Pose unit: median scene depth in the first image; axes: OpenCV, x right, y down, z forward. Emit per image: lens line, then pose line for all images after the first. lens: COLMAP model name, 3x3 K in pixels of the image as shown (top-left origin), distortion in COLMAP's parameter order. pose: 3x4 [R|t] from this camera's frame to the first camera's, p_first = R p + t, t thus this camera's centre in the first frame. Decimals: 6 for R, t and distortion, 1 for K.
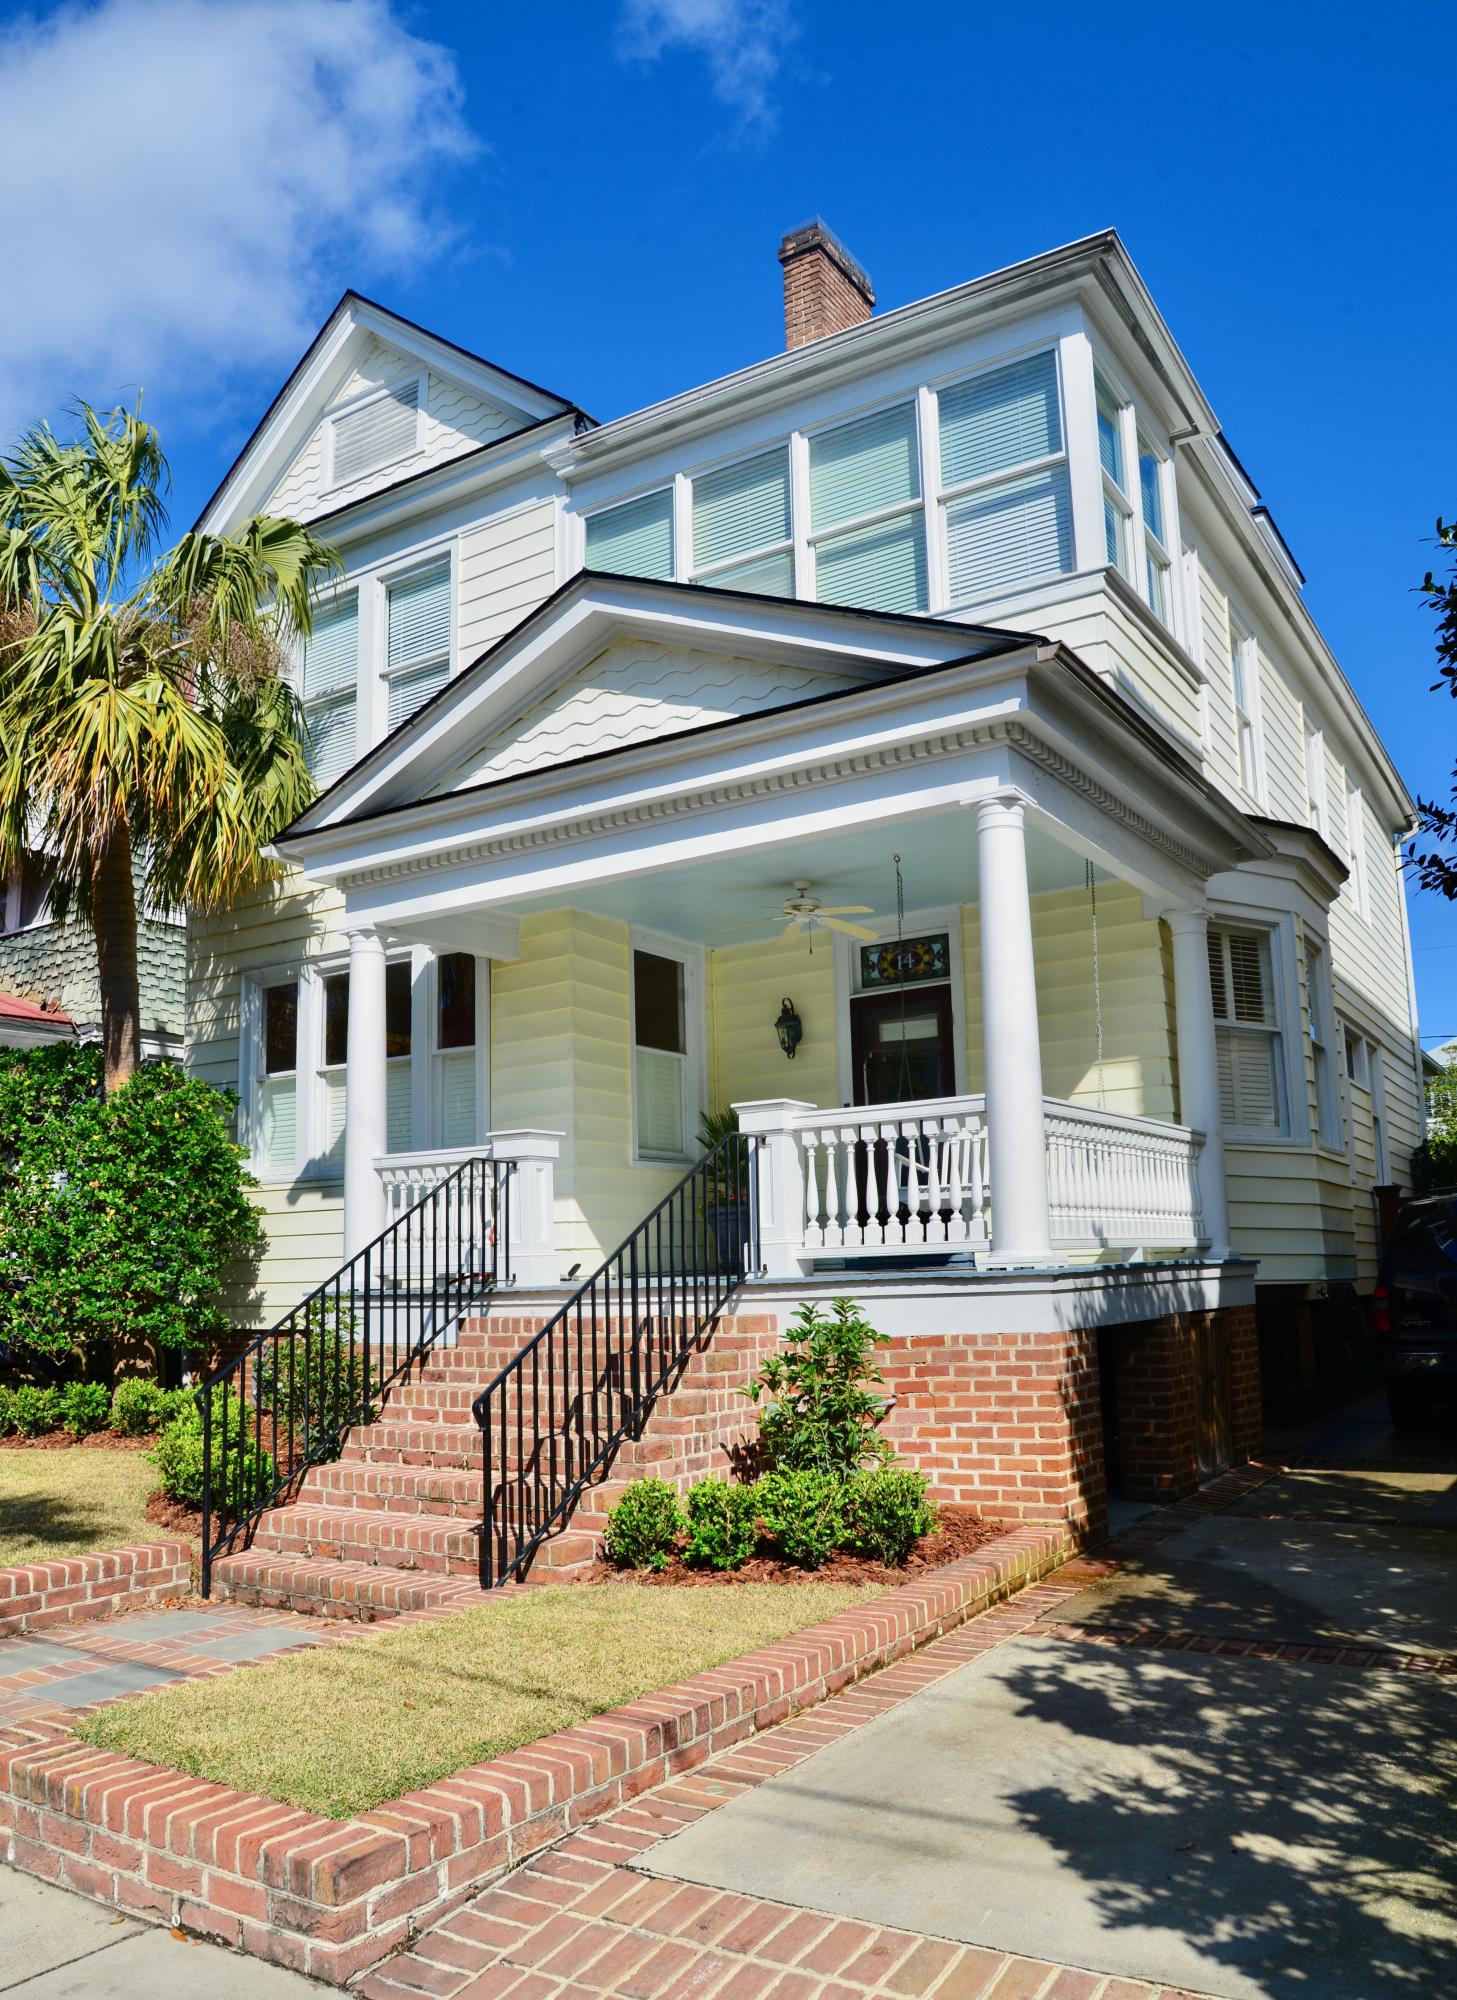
lens RADIAL K [[1504.4, 0, 695.5], [0, 1504.4, 1060.8], [0, 0, 1]] dist [-0.043621, 0.009139]
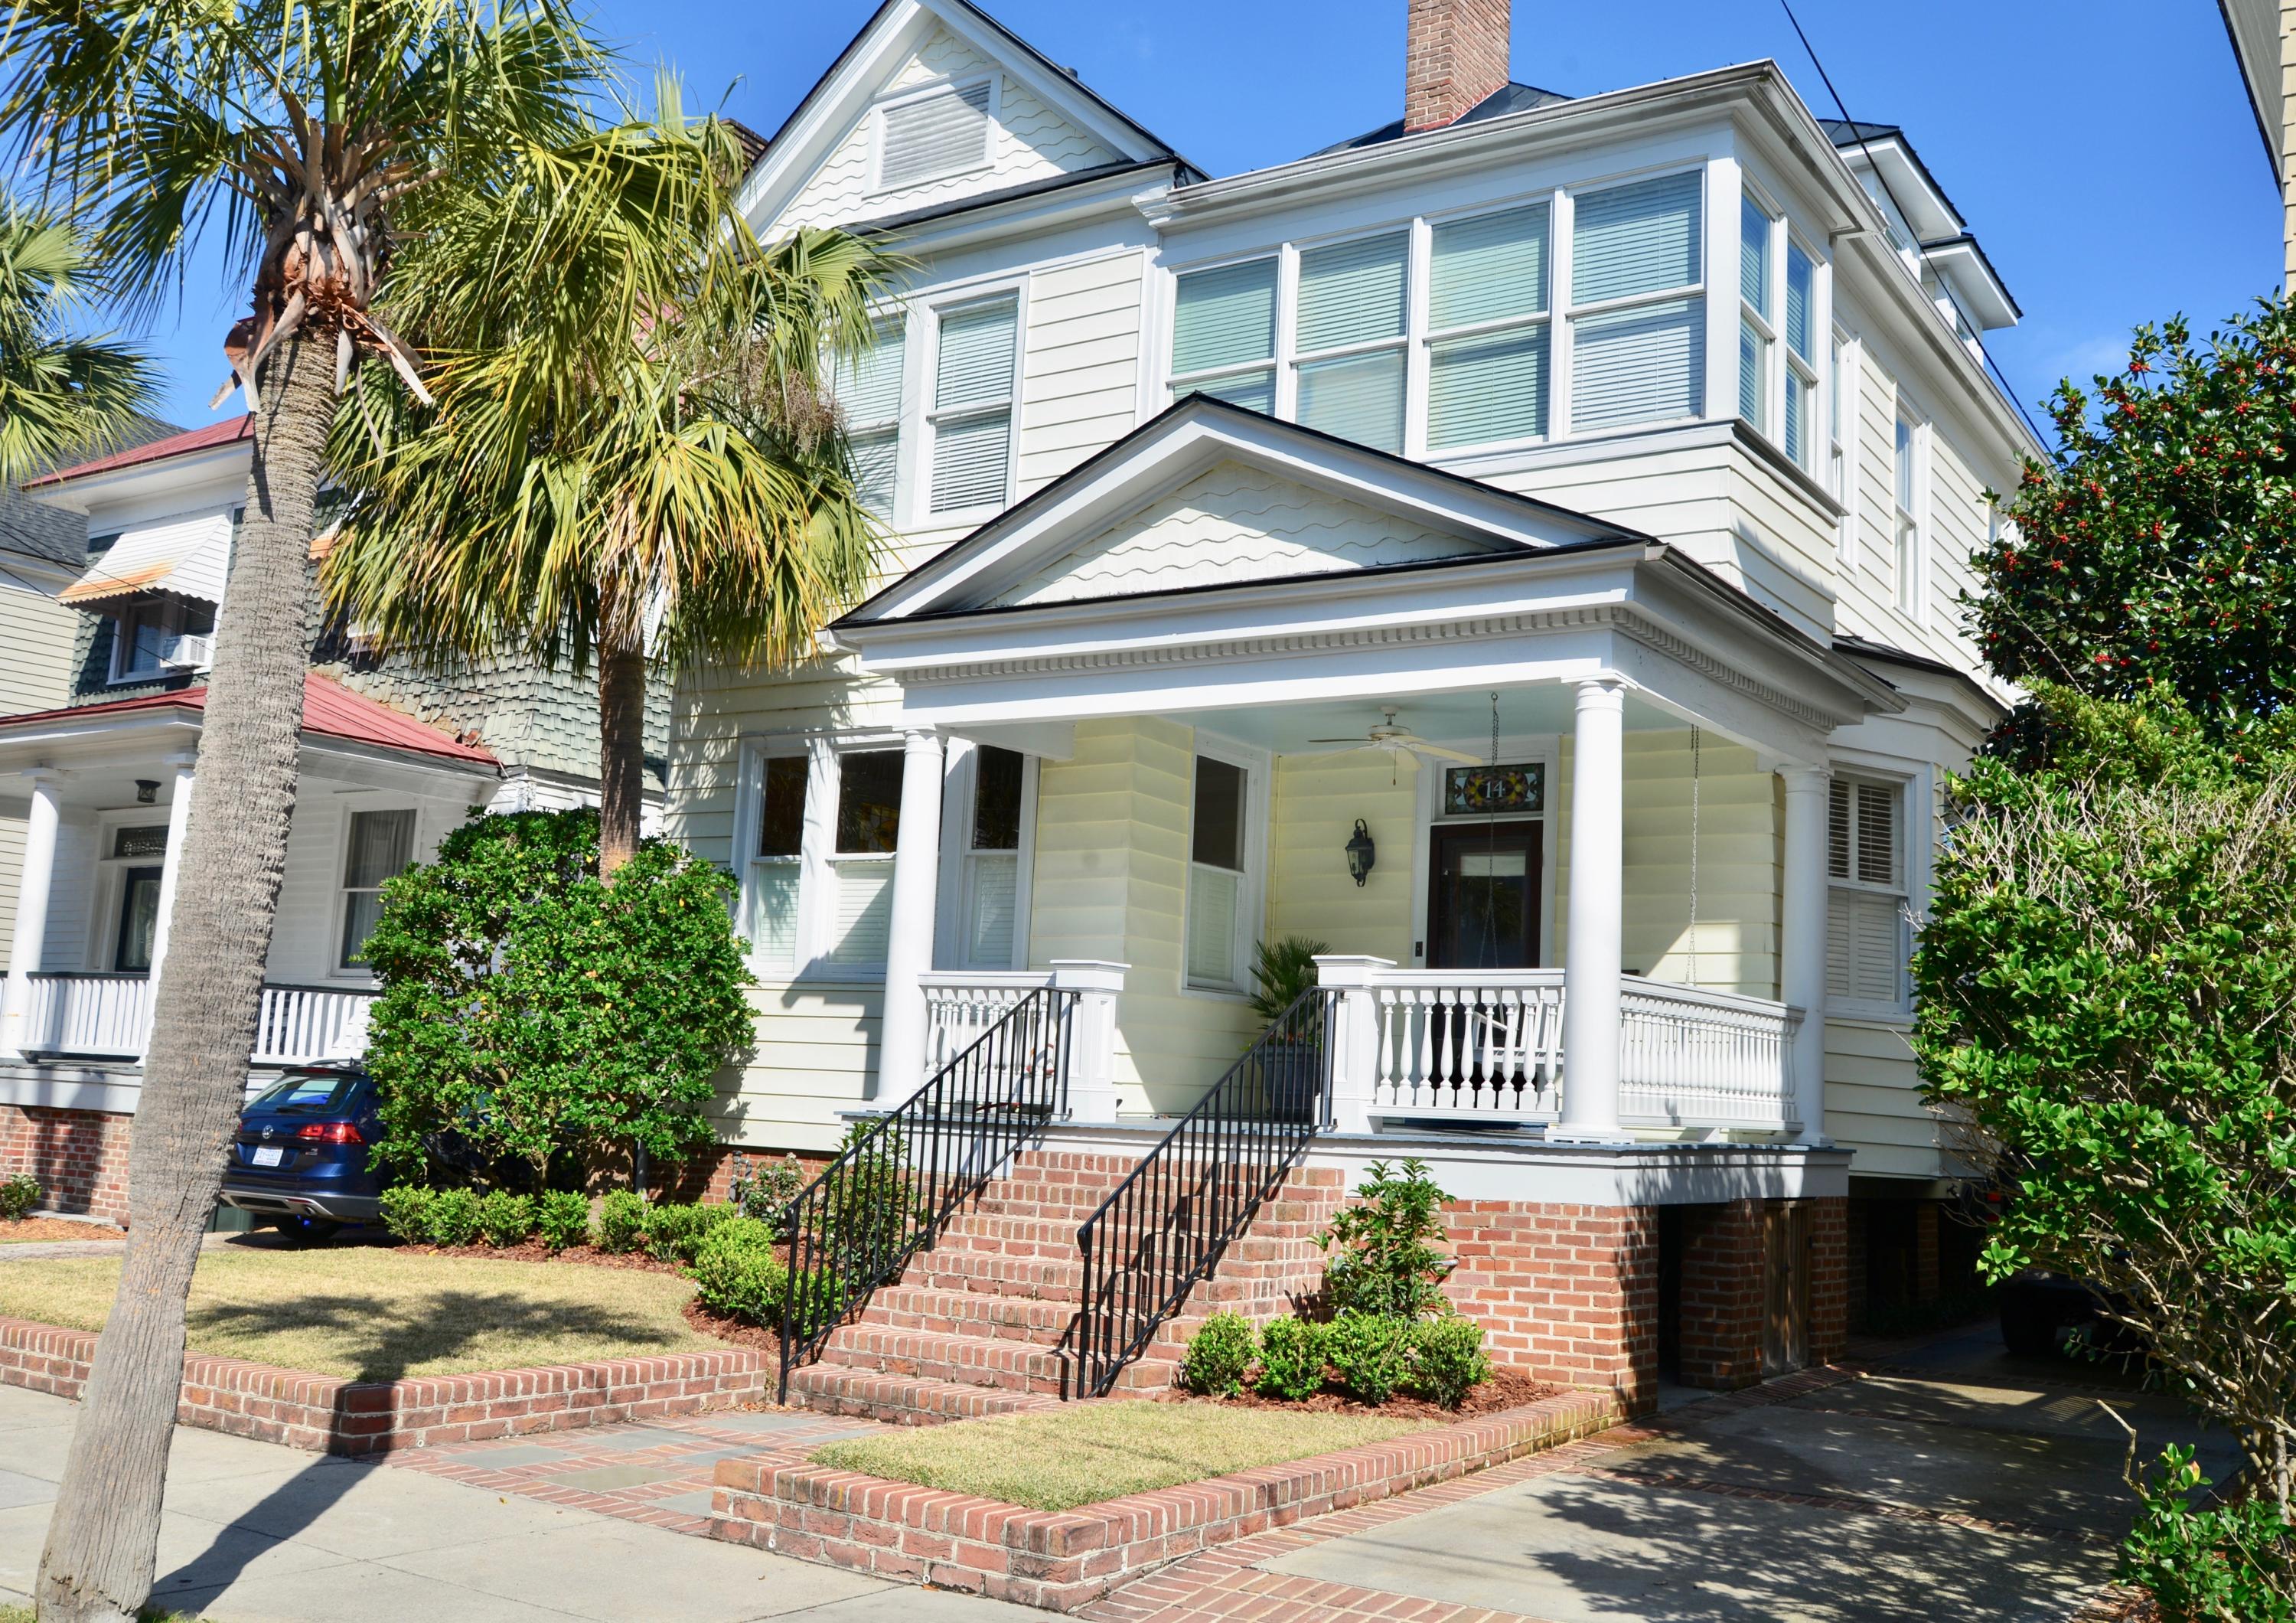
lens RADIAL K [[2160.7, 0, 1170.2], [0, 2160.7, 788.1], [0, 0, 1]] dist [-0.003275, 0.000000]
pose [[0.997470, 0.070912, -0.005075, -0.060815], [-0.070927, 0.997477, -0.002931, -0.061373], [0.004854, 0.003284, 0.999983, -0.375001]]
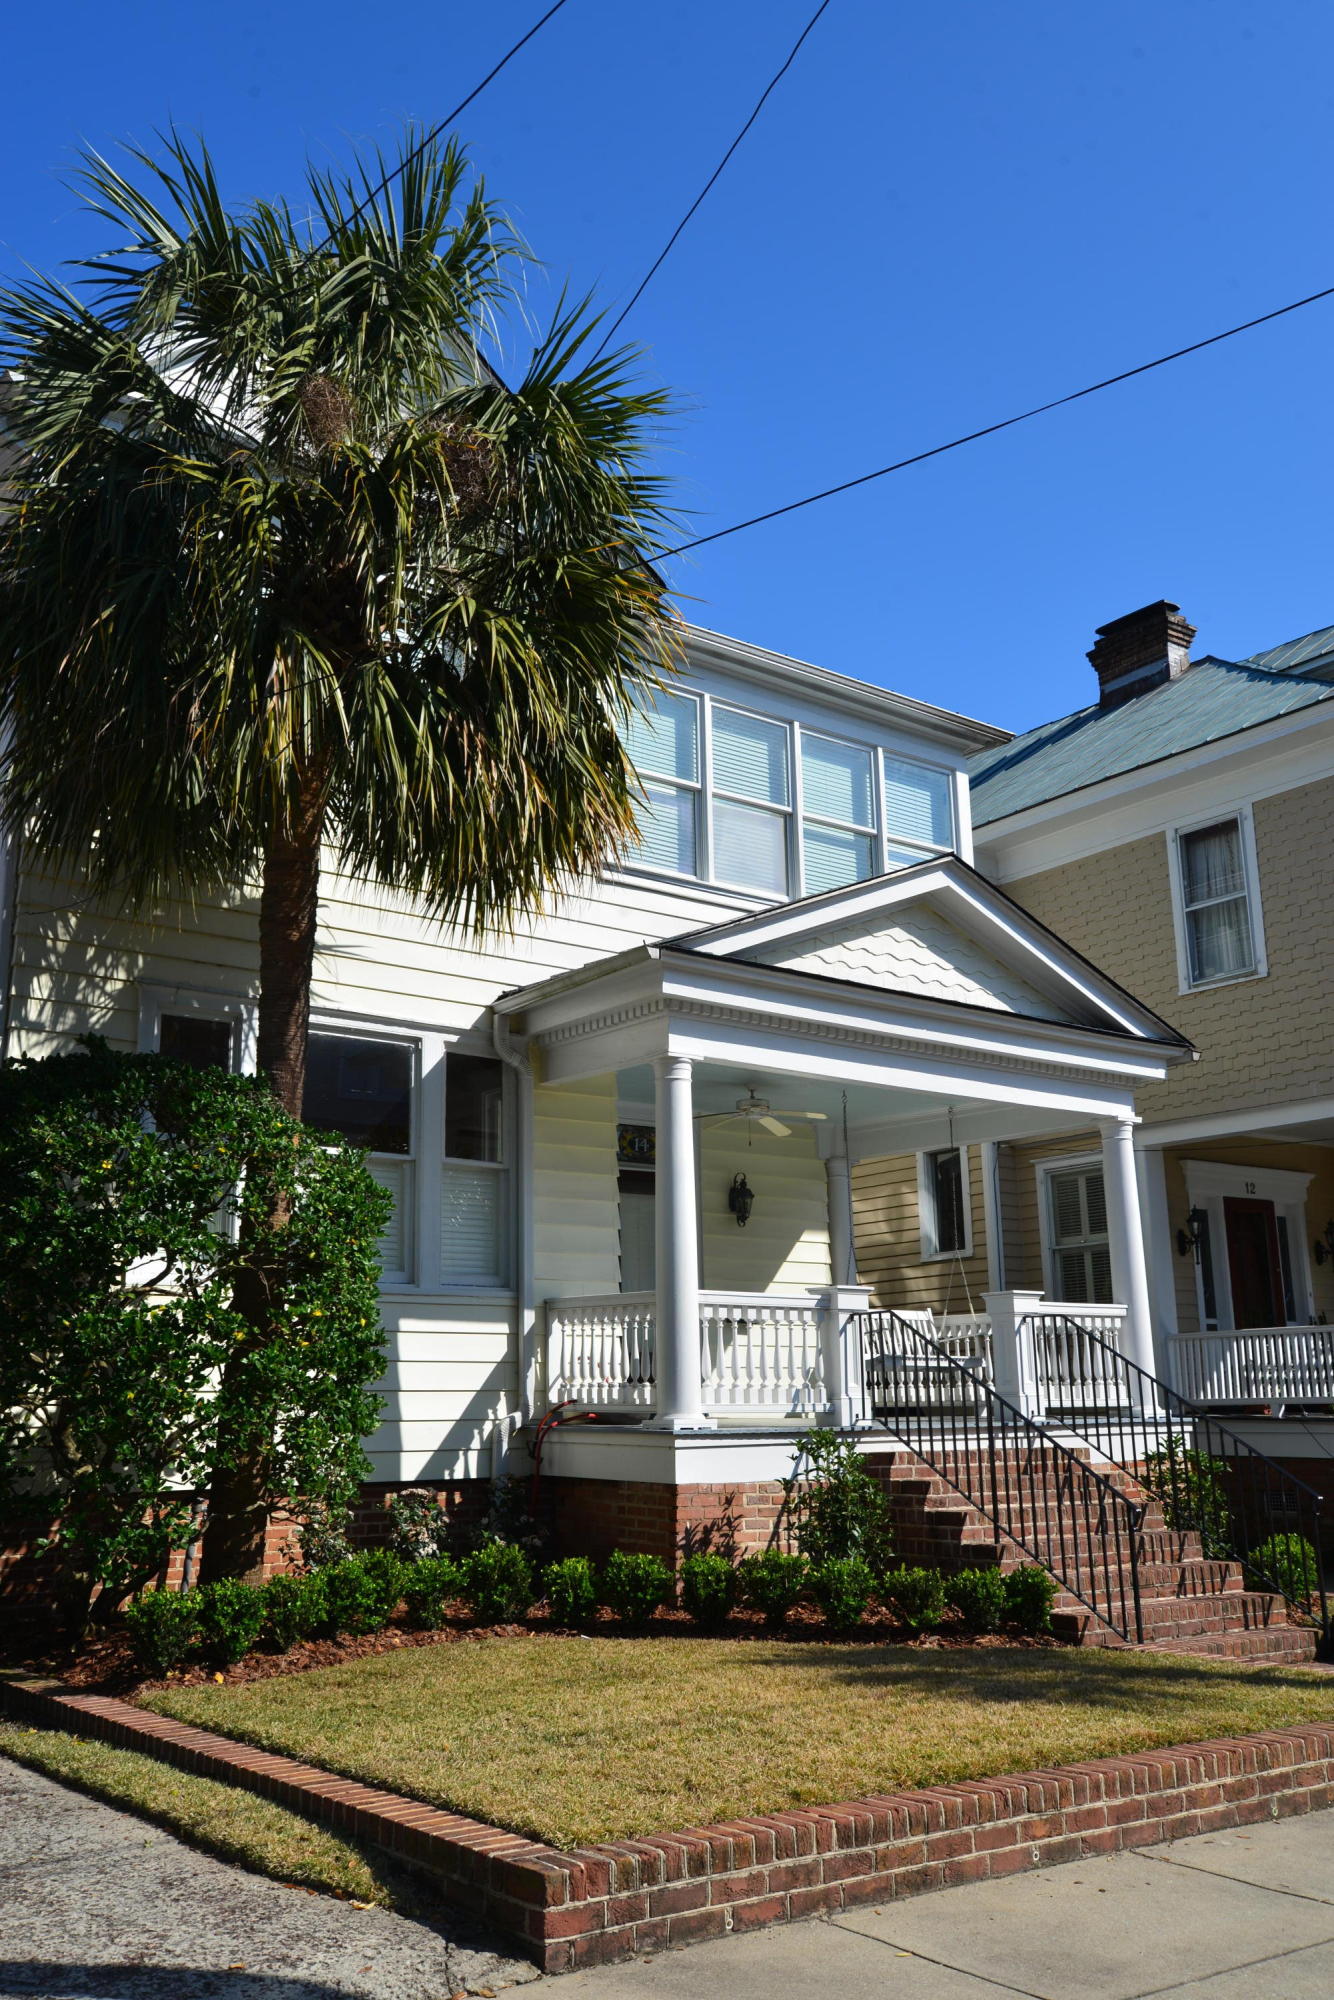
lens RADIAL K [[1751.8, 0, 661.7], [0, 1751.8, 1001.9], [0, 0, 1]] dist [0.011182, 0.005380]
pose [[0.327420, 0.235167, 0.915146, -1.377777], [-0.135146, 0.970230, -0.200970, 0.118351], [-0.935164, -0.057877, 0.349455, 0.651825]]
